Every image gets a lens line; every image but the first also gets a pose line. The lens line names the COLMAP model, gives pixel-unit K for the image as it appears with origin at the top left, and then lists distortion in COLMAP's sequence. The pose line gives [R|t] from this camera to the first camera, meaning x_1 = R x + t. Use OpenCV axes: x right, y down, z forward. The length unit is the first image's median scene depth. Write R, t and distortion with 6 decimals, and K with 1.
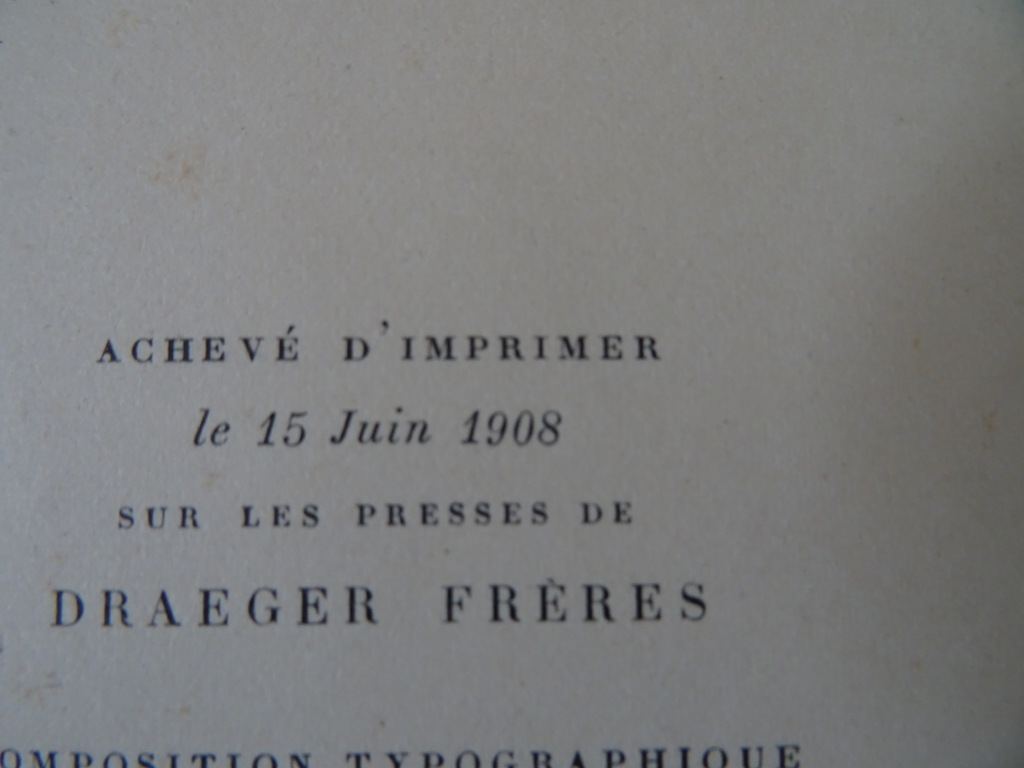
lens RADIAL K [[716.9, 0, 512.6], [0, 716.9, 379.0], [0, 0, 1]] dist [0.003866, -0.026229]
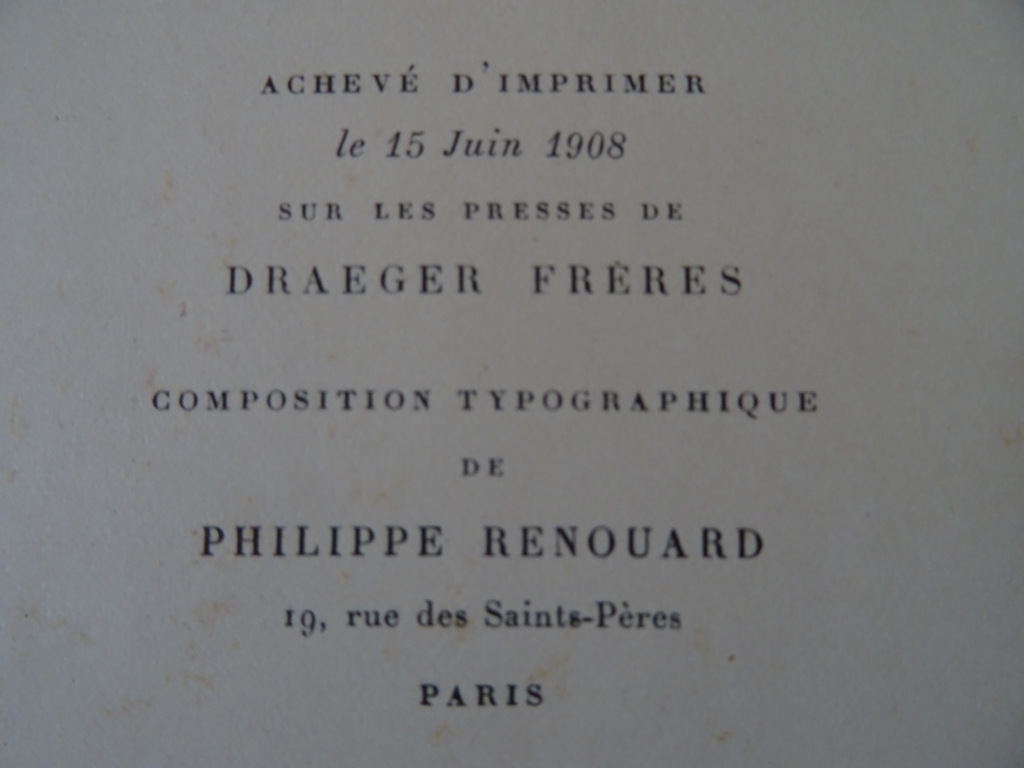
lens RADIAL K [[716.9, 0, 507.9], [0, 716.9, 386.2], [0, 0, 1]] dist [0.003866, -0.026229]
pose [[0.999629, 0.004388, -0.026872, -0.104446], [-0.004073, 0.999923, 0.011753, 0.482752], [0.026922, -0.011640, 0.999570, -0.269690]]
